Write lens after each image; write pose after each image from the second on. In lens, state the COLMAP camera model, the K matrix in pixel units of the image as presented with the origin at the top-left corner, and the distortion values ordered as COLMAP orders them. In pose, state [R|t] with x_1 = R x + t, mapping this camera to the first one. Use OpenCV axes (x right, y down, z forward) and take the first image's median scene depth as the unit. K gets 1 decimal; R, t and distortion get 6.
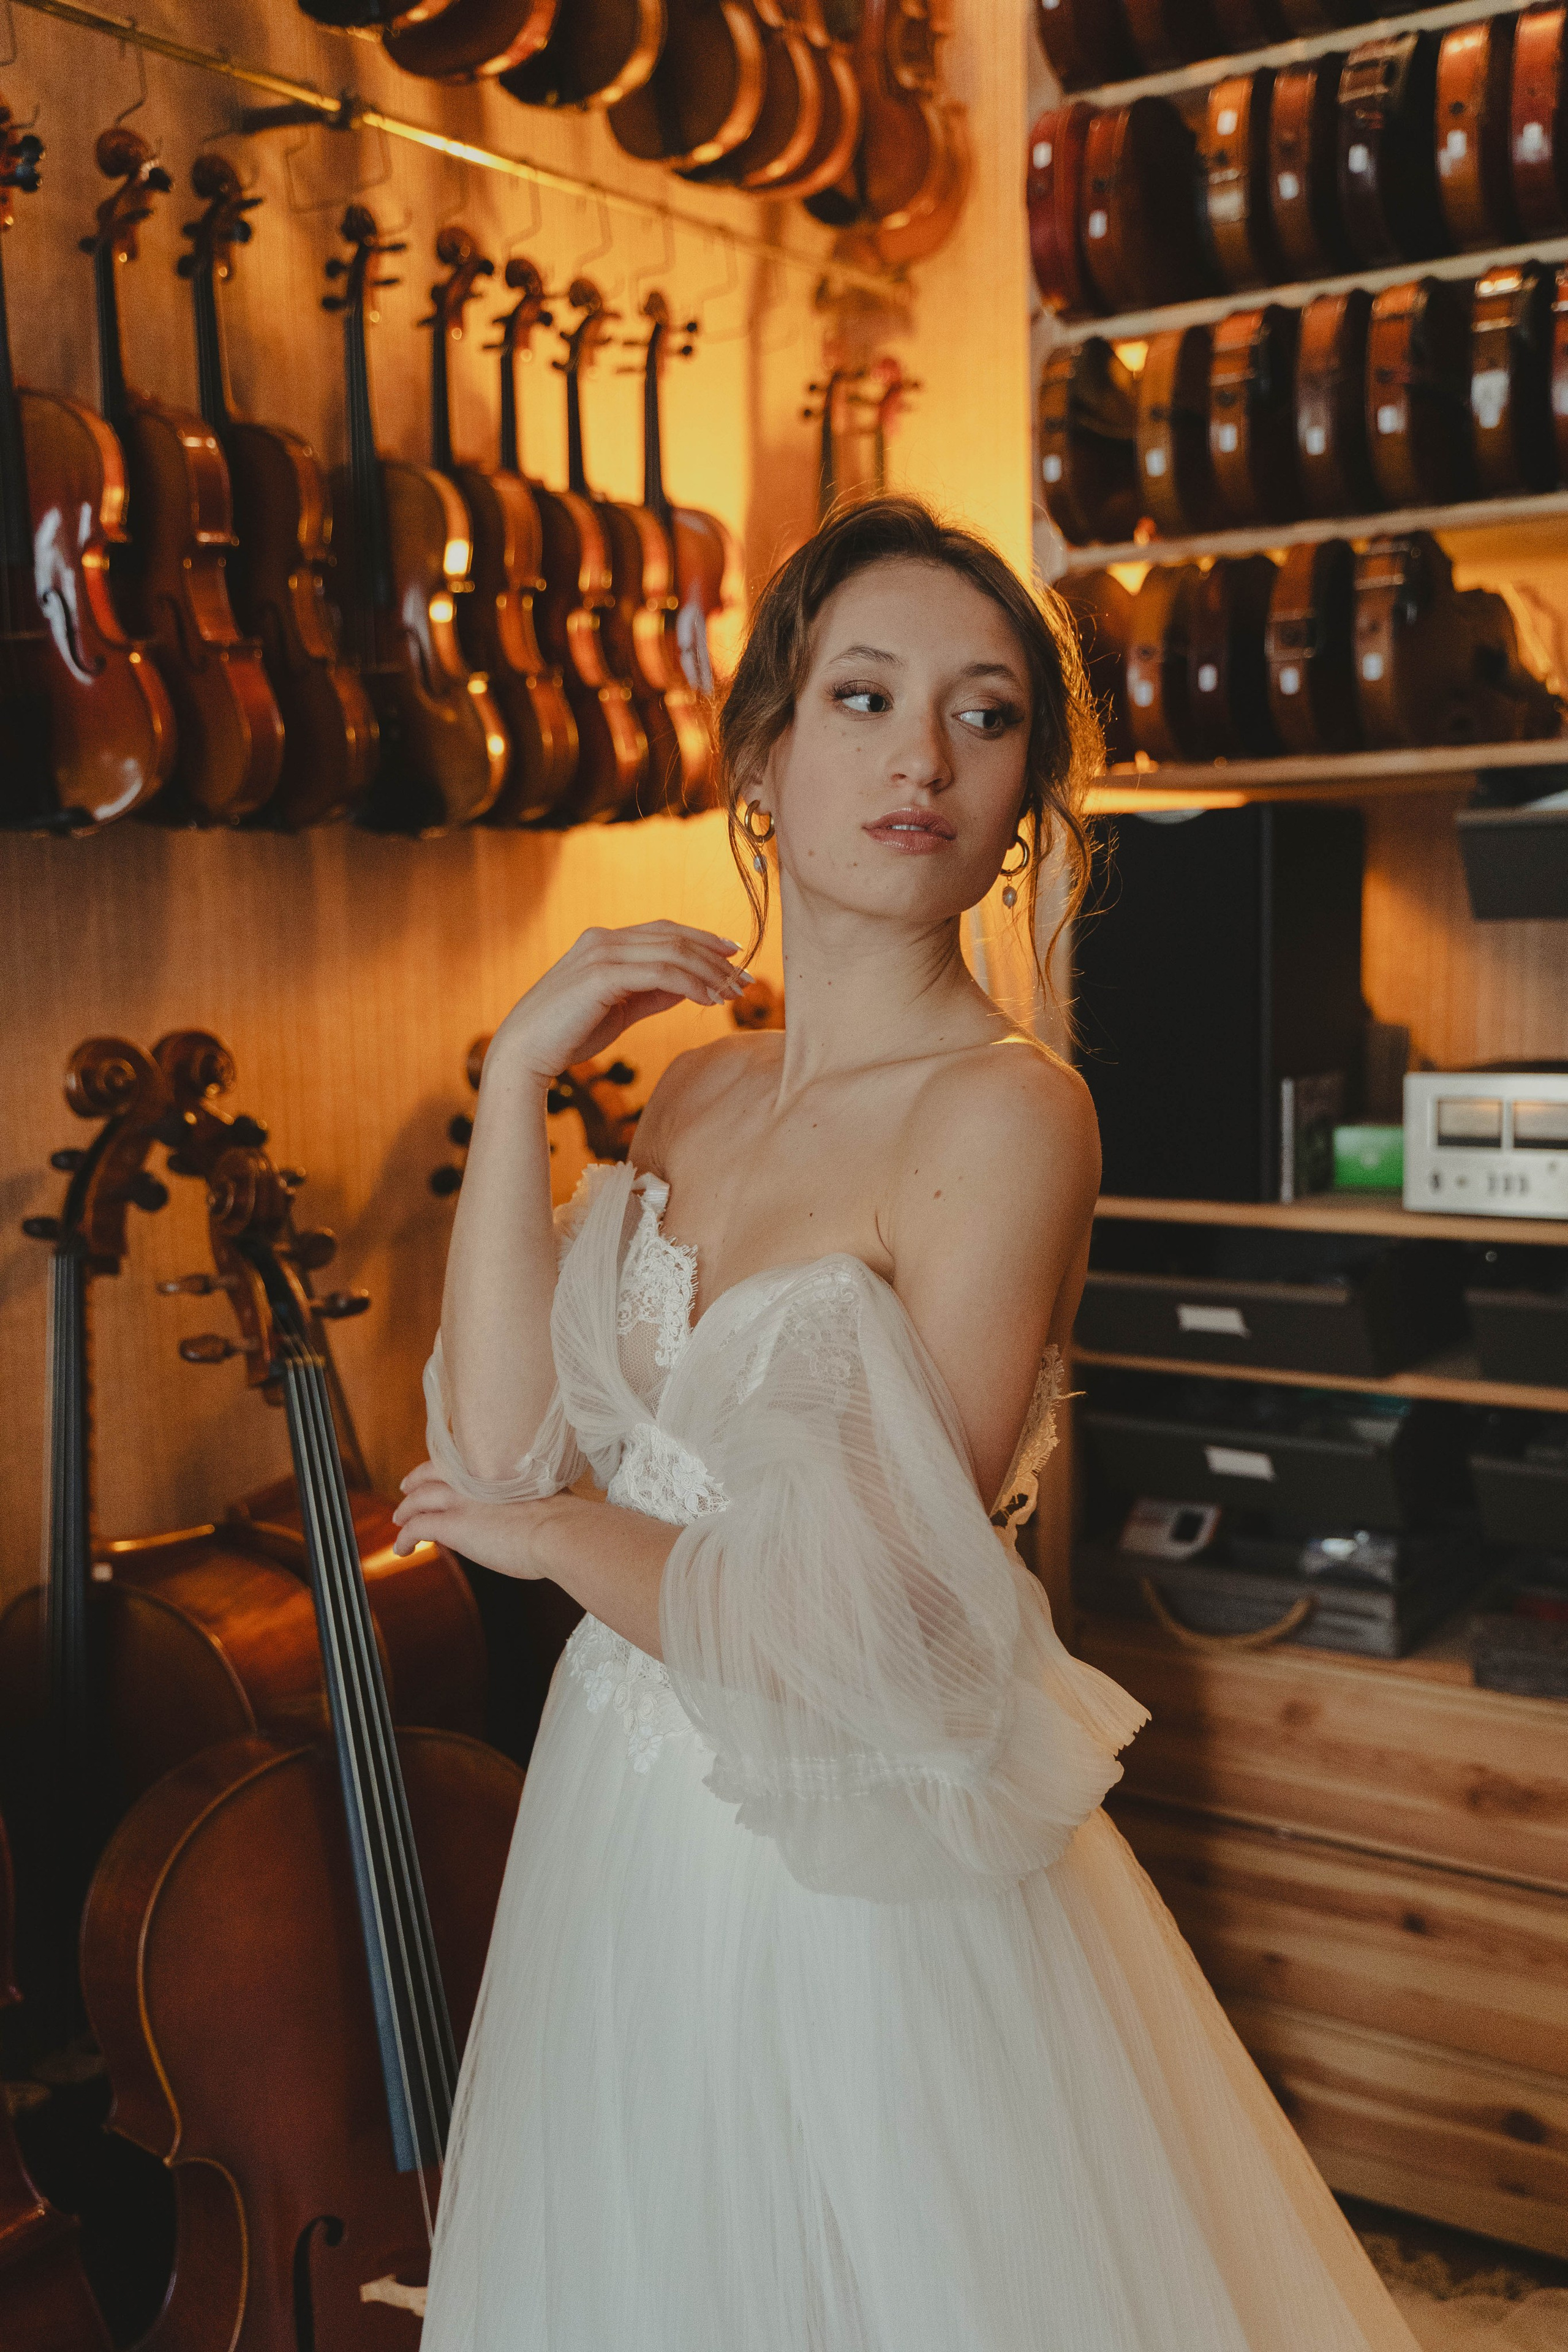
lens RADIAL K [[2335.9, 0, 790.1], [0, 2335.9, 1199.4], [0, 0, 1]] dist [0.002690, 0.000000]
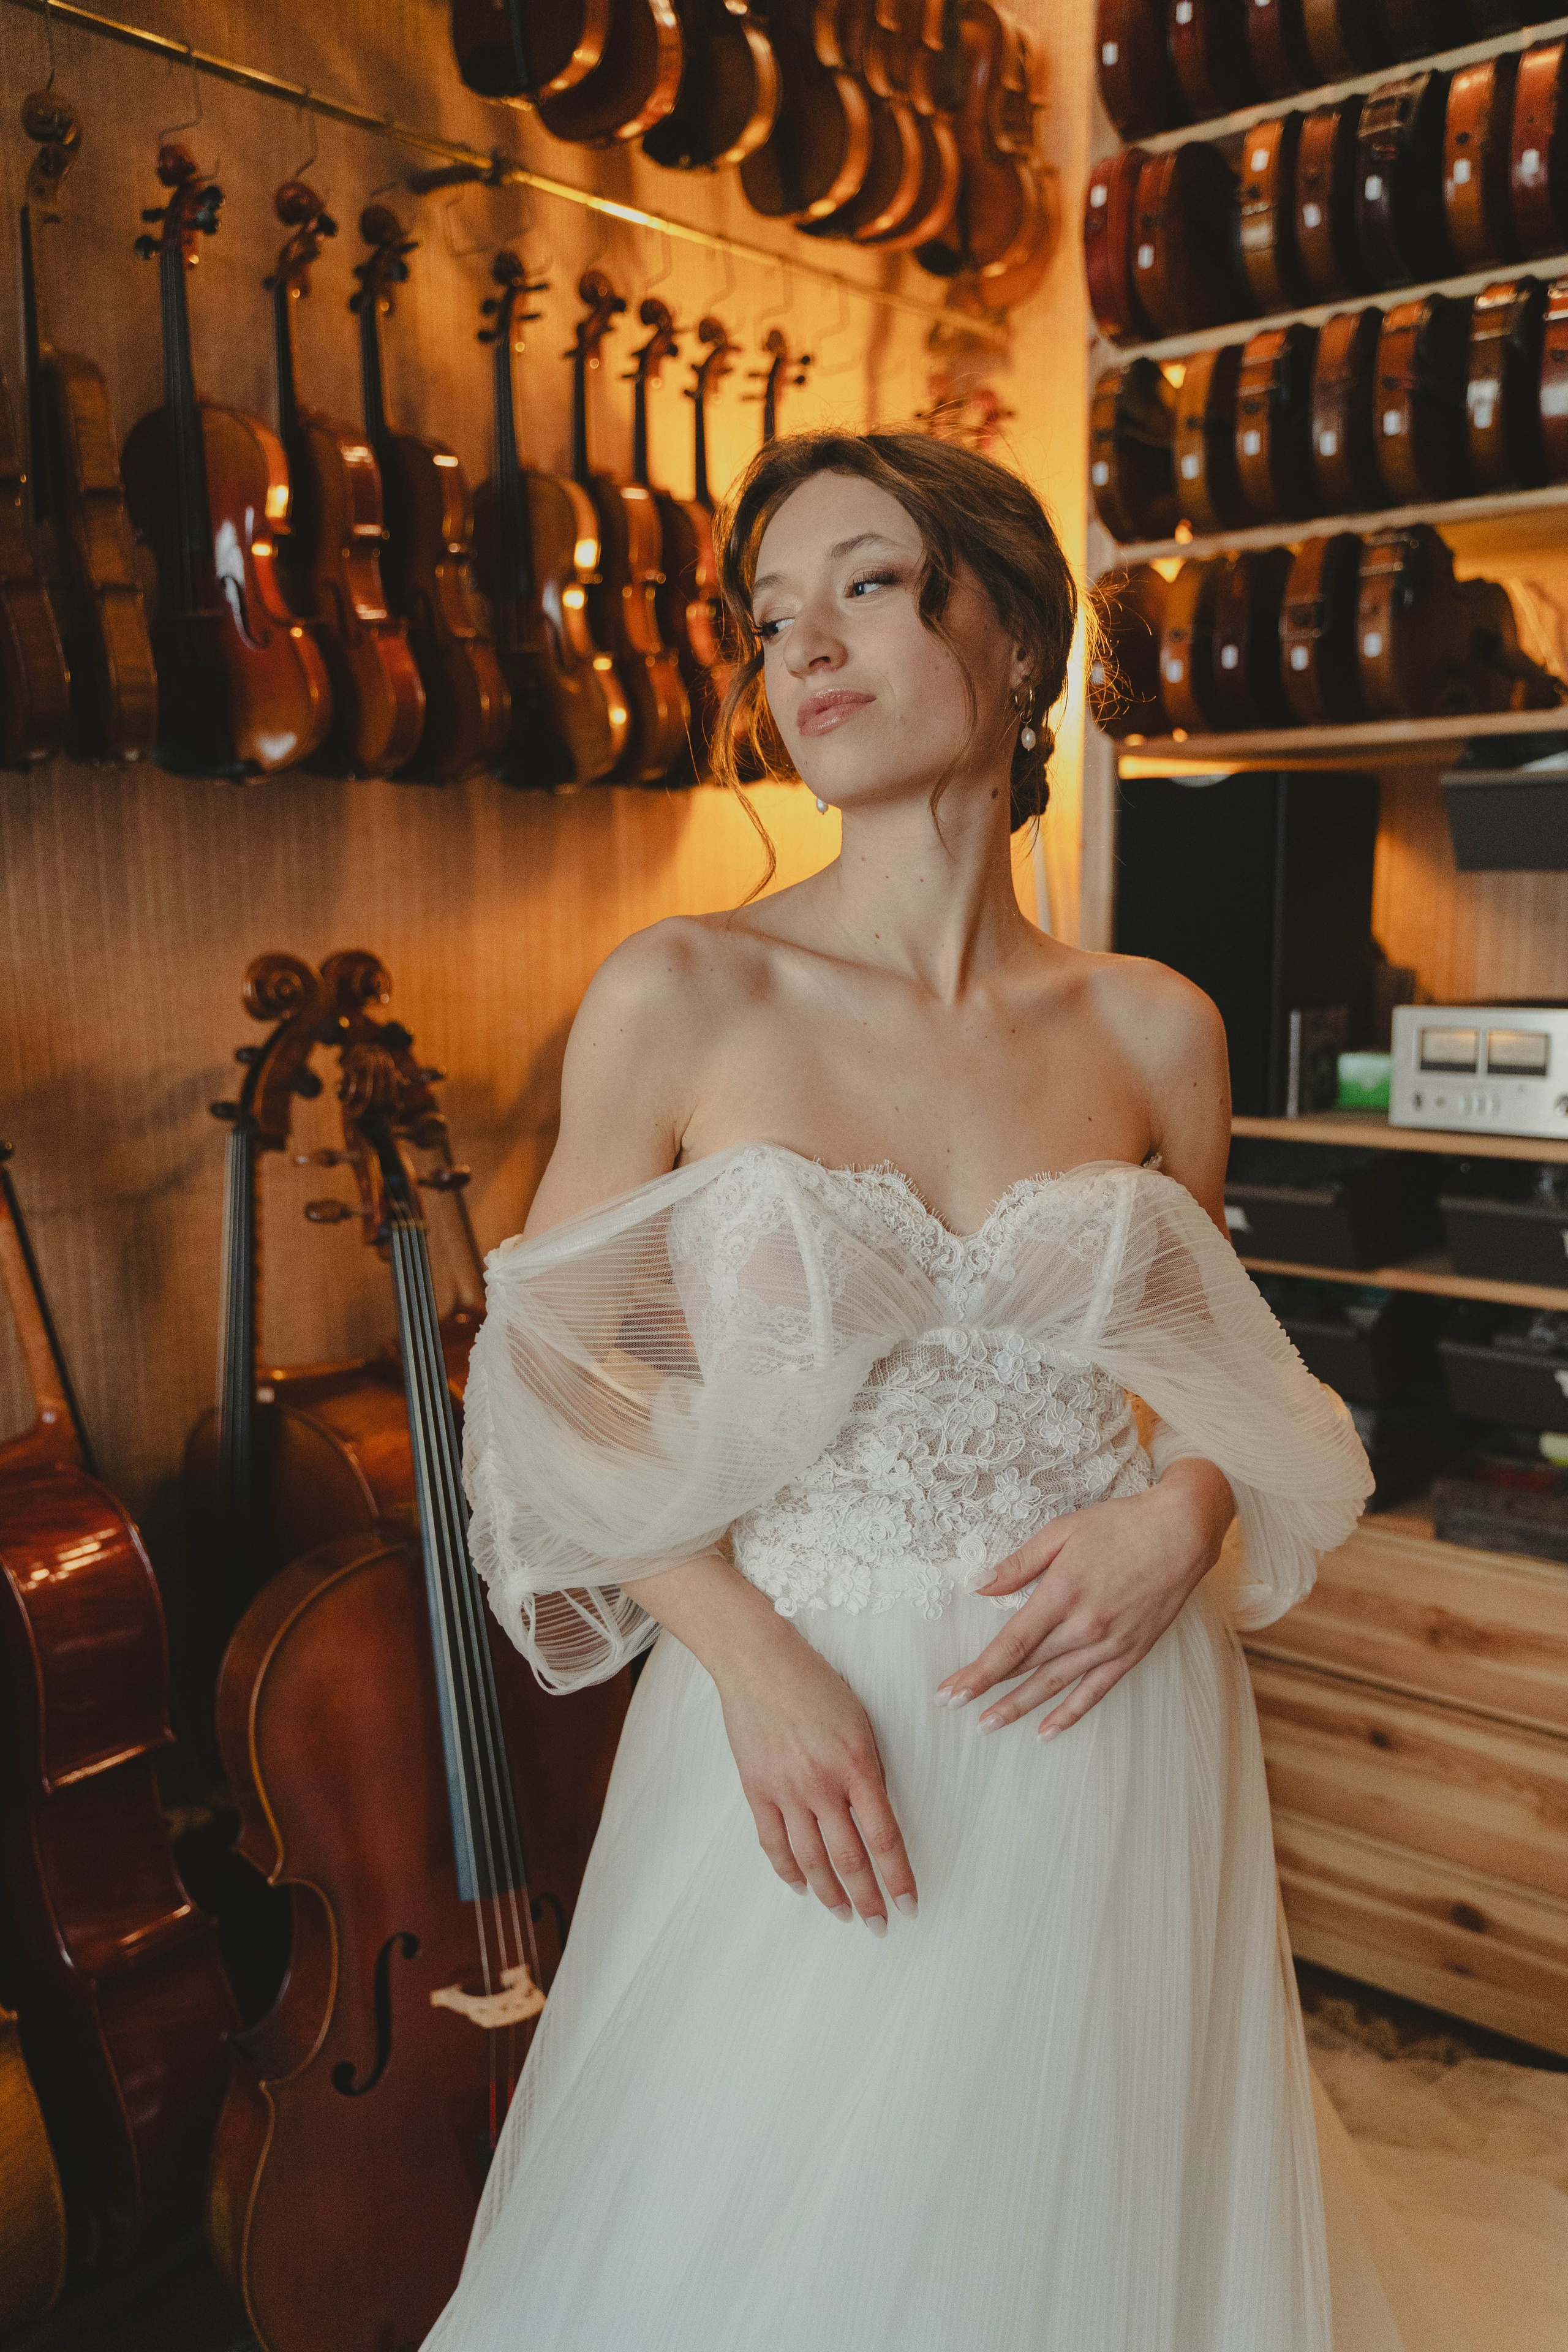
lens RADIAL K [[1883.6, 0, 787.3], [0, 1883.6, 1191.1], [0, 0, 1]] dist [0.004481, -0.012734]
pose [[0.994955, 0.027972, -0.096340, 0.057520], [-0.024338, 0.998955, 0.038692, 0.007886], [0.097322, -0.036152, 0.994596, 0.048724]]
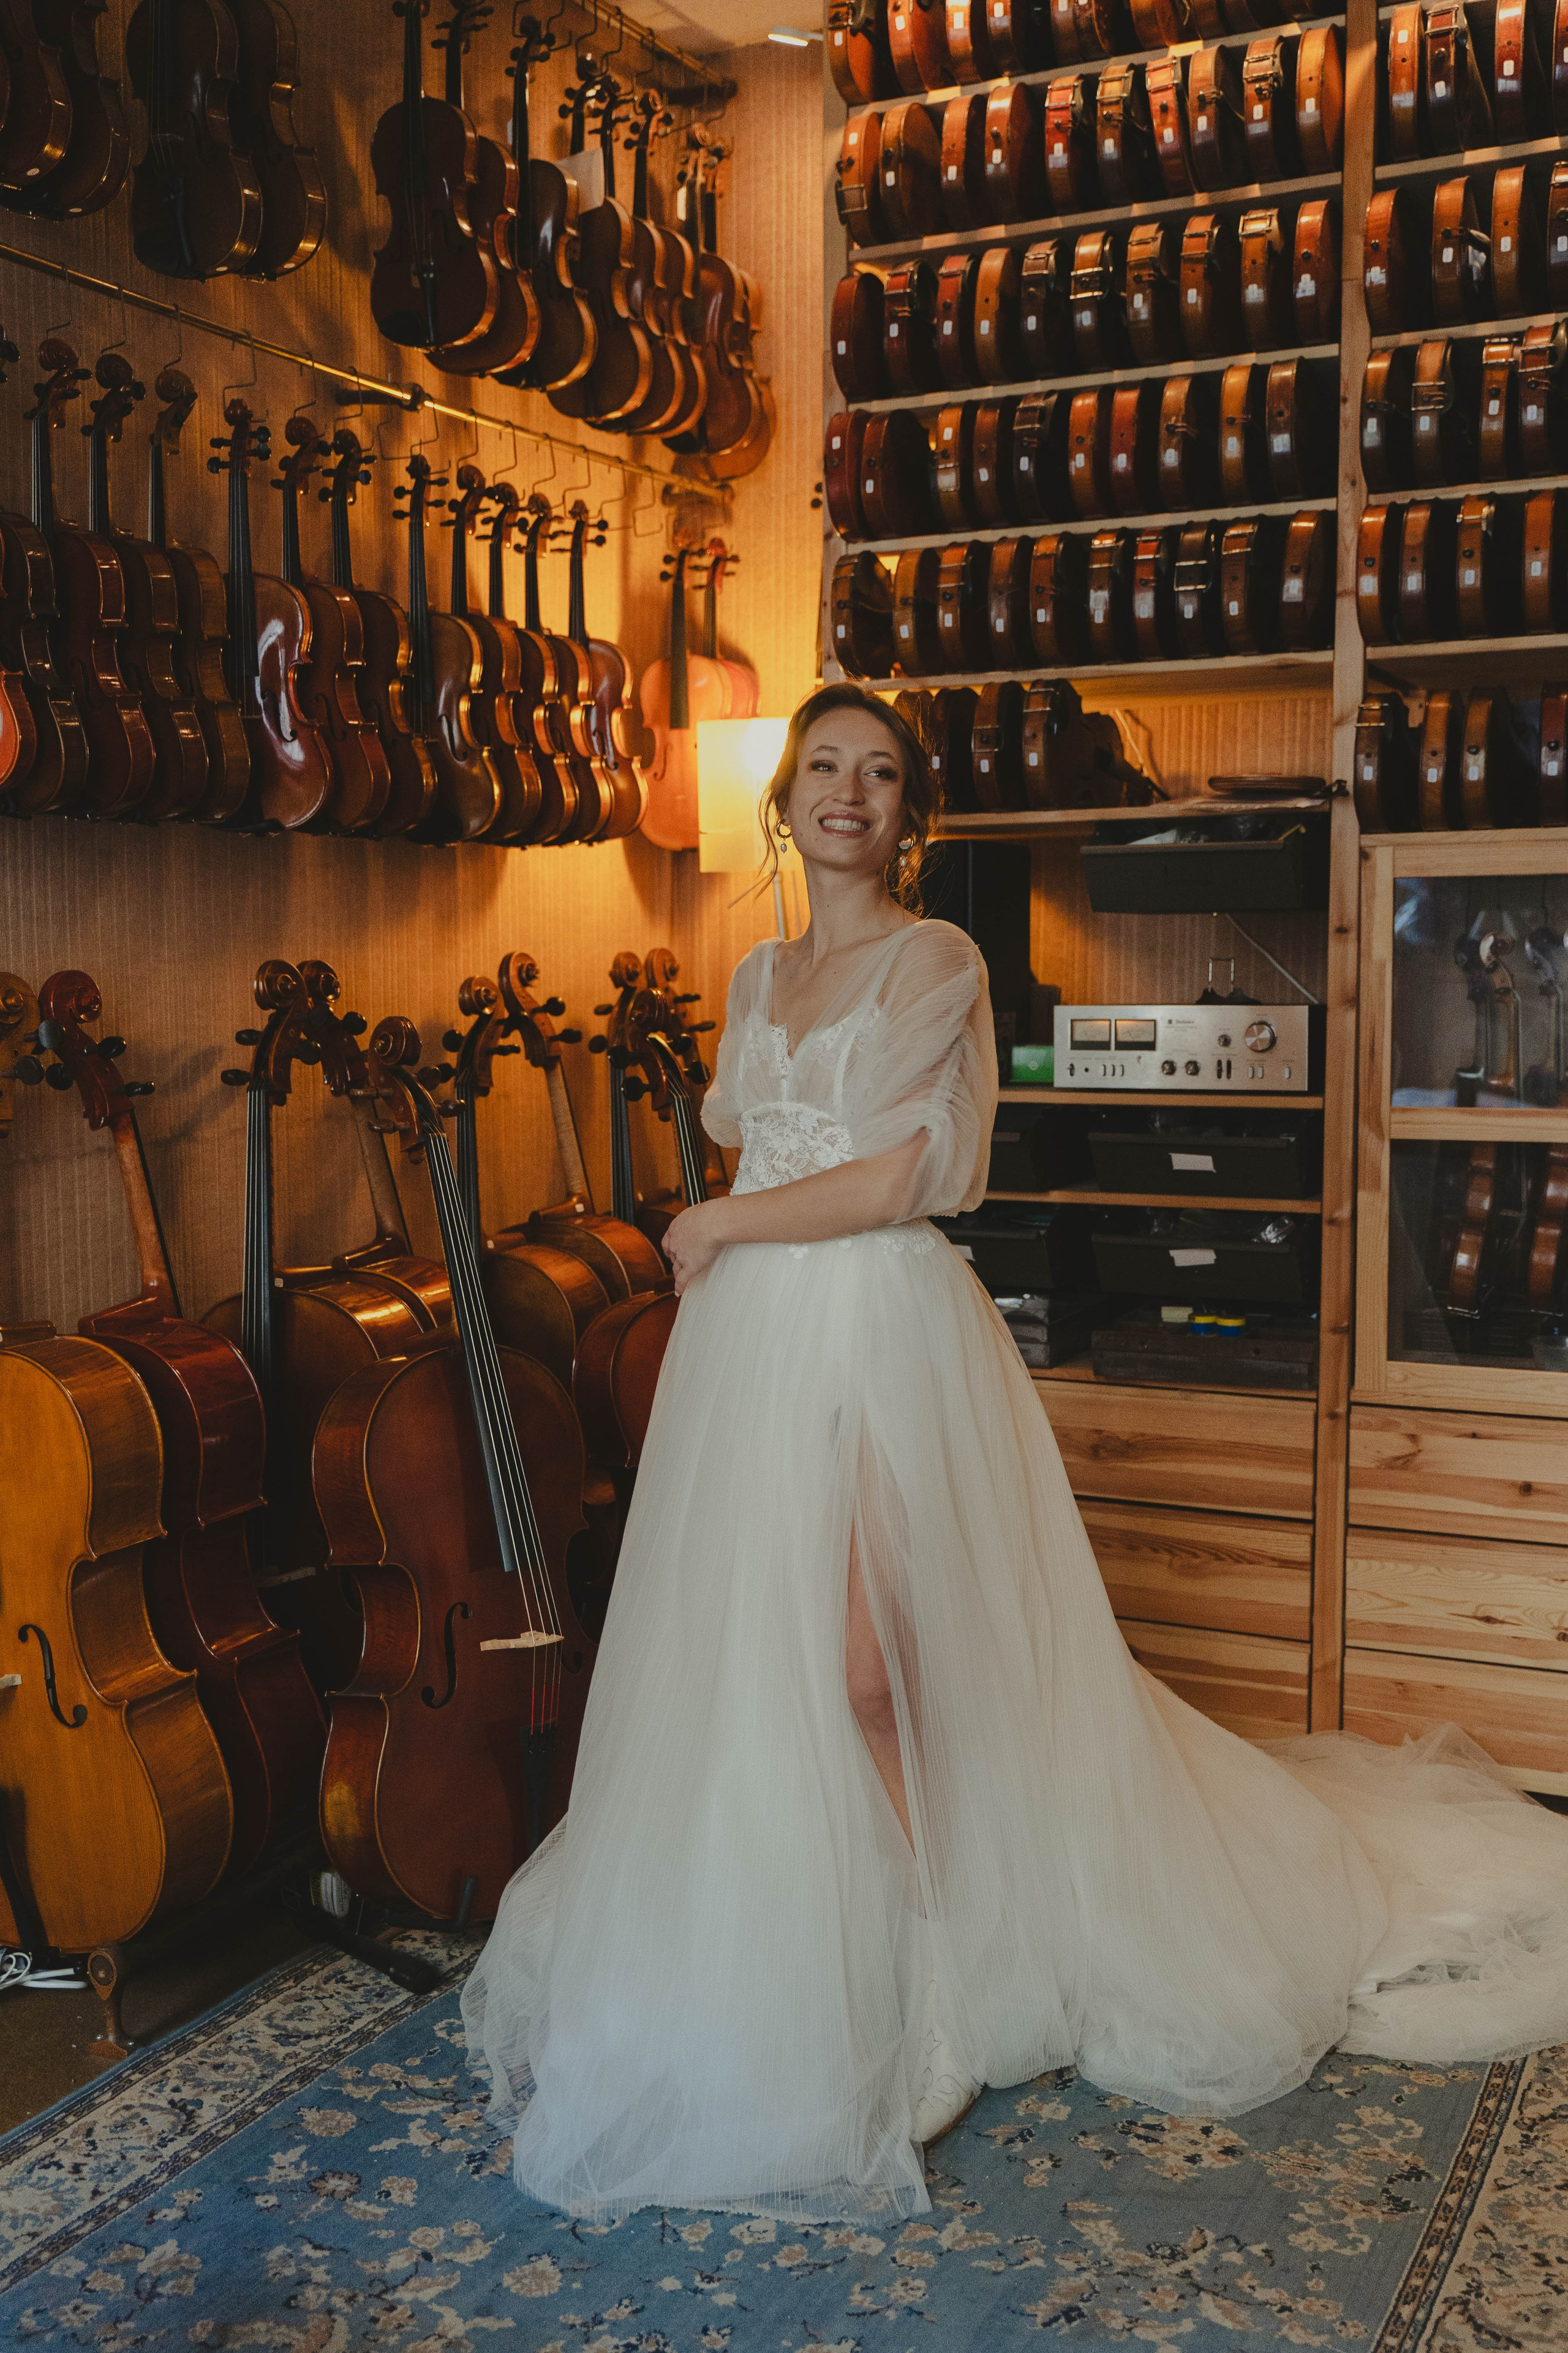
lens RADIAL K [[2308.9, 0, 794.1], [0, 2308.9, 1174.7], [0, 0, 1]] dist [-0.009496, 0.000000]
pose [[0.990937, 0.007083, 0.134140, -0.131709], [-0.002356, 0.999372, -0.035367, 0.120747], [-0.134306, 0.034731, 0.990331, -0.567437]]
